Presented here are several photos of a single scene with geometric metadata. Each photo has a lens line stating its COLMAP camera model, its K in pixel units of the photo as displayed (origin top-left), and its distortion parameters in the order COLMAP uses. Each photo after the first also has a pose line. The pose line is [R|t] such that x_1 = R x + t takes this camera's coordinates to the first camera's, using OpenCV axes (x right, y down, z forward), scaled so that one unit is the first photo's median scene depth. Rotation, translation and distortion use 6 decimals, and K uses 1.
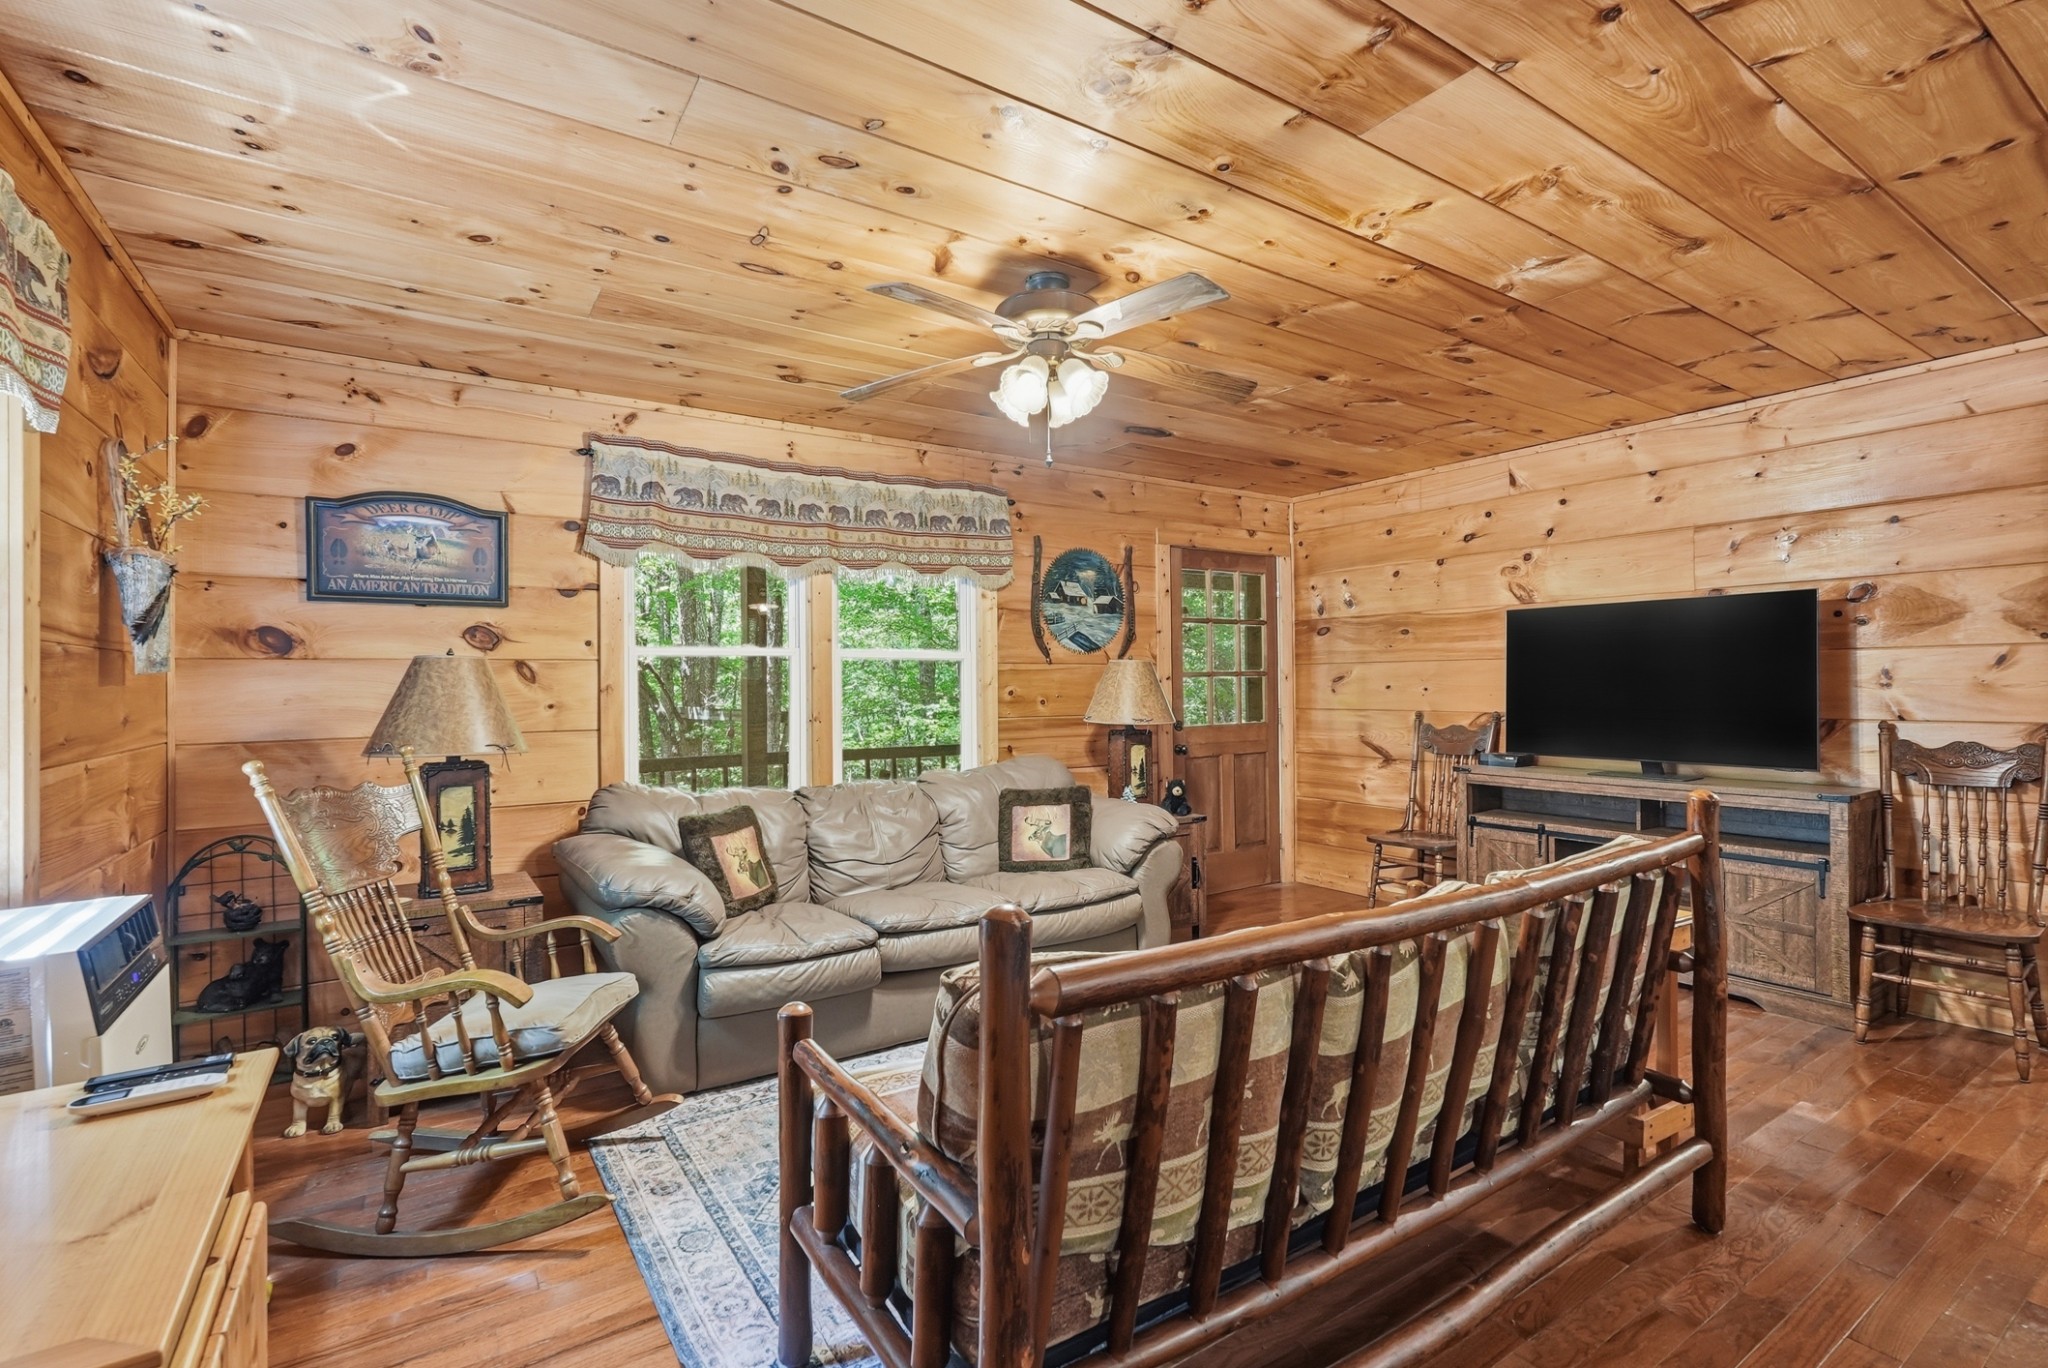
lens RADIAL K [[936.1, 0, 1024.0], [0, 936.1, 684.0], [0, 0, 1]] dist [-0.021000, 0.000104]
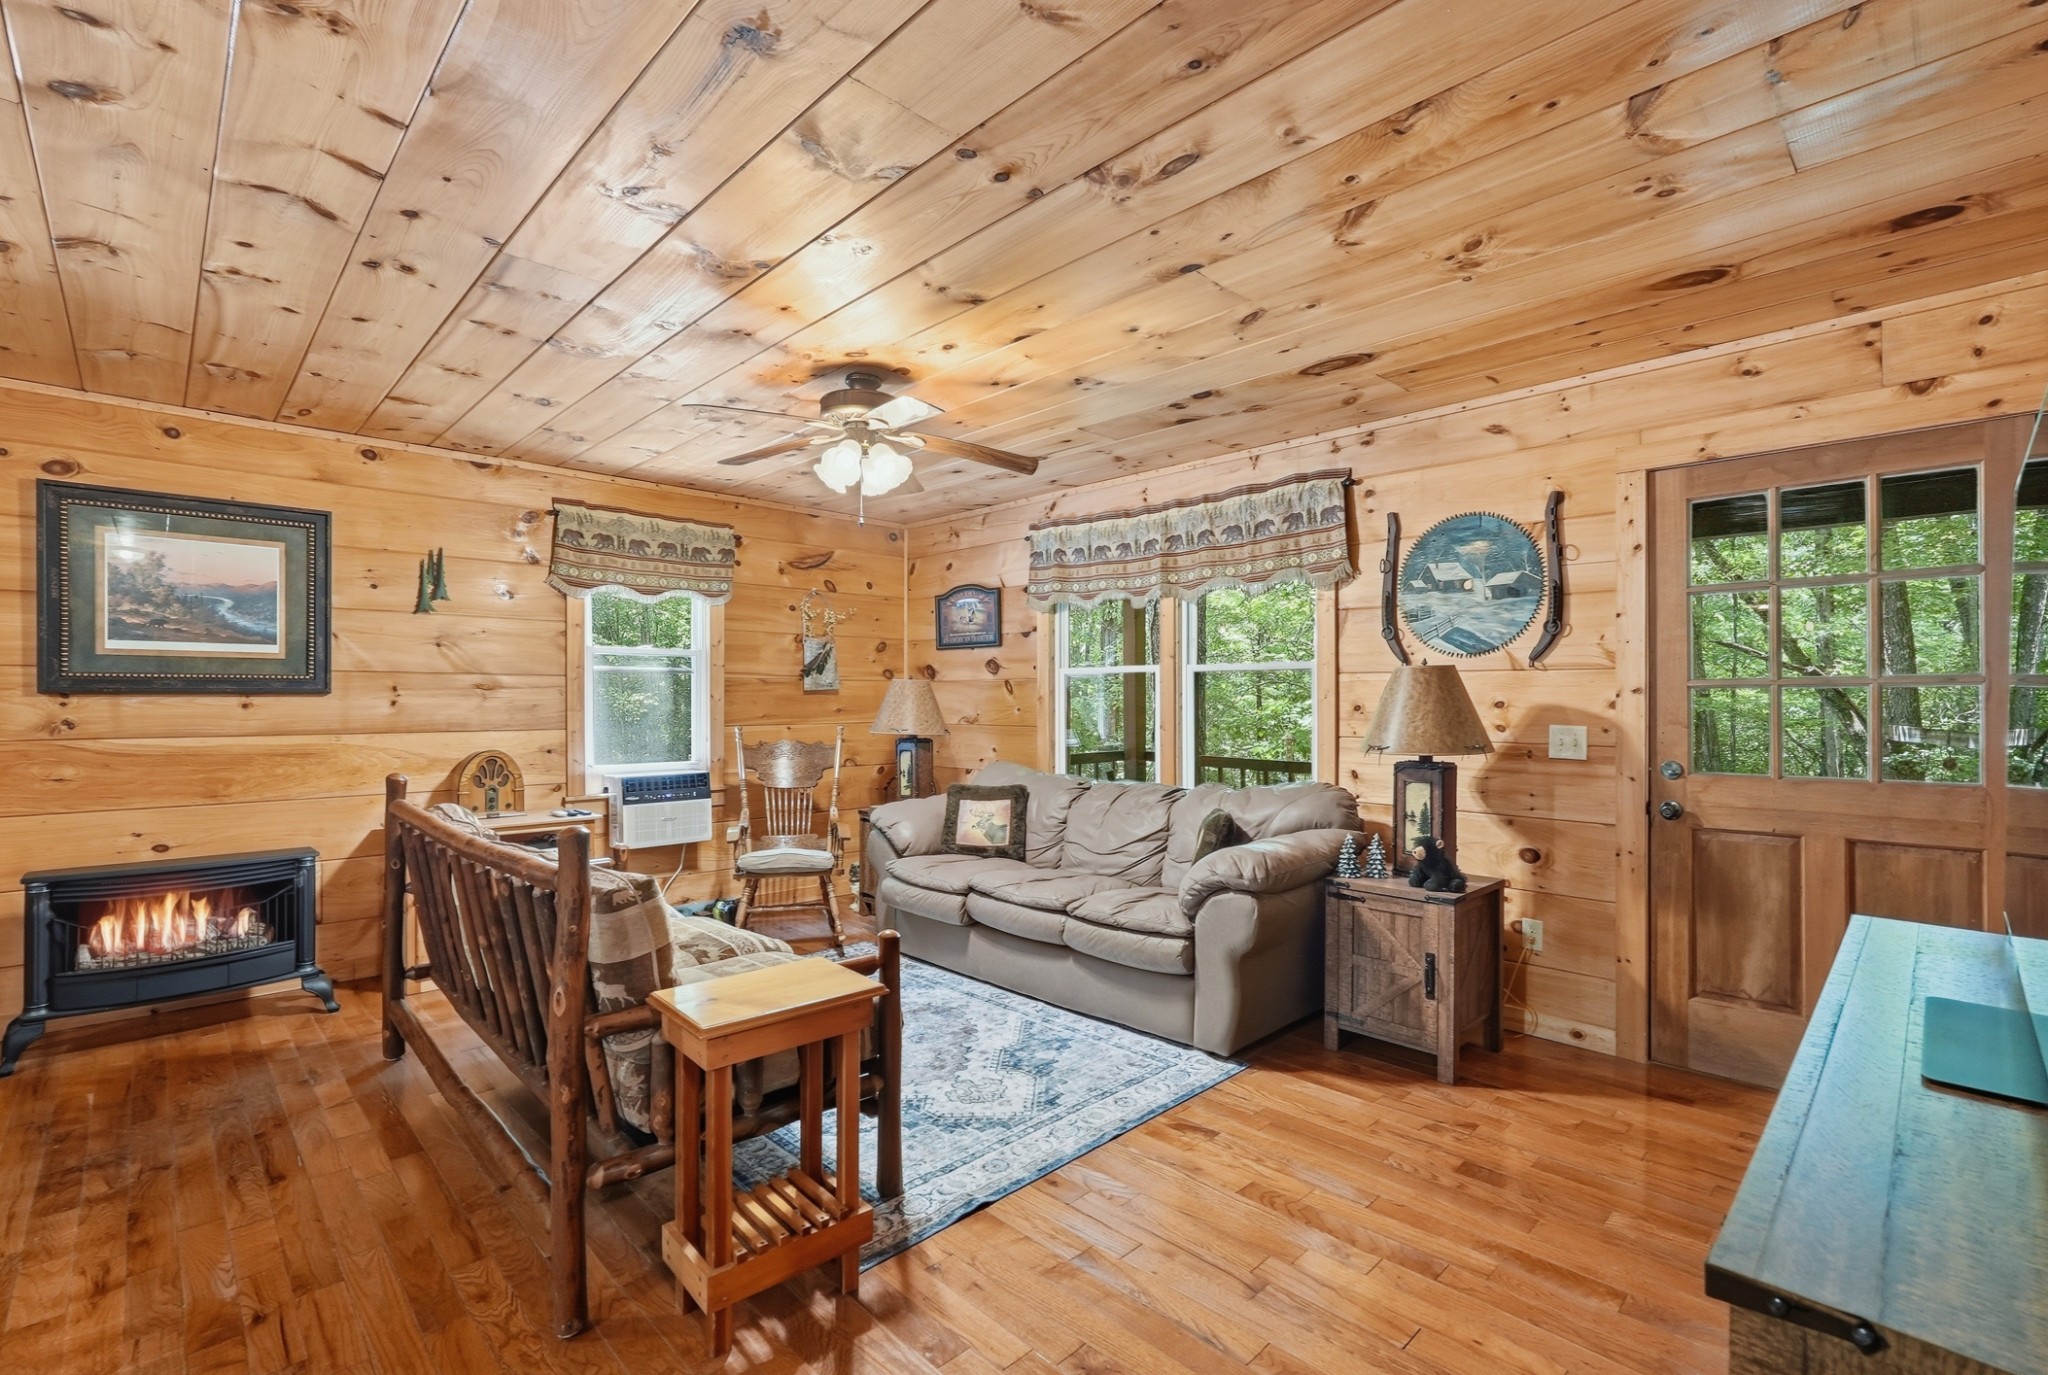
lens RADIAL K [[895.0, 0, 1024.0], [0, 895.0, 687.5], [0, 0, 1]] dist [-0.001324, -0.000135]
pose [[0.193360, -0.003512, -0.981122, 0.781759], [-0.003614, 0.999984, -0.004292, -0.004997], [0.981121, 0.004376, 0.193345, 0.604448]]
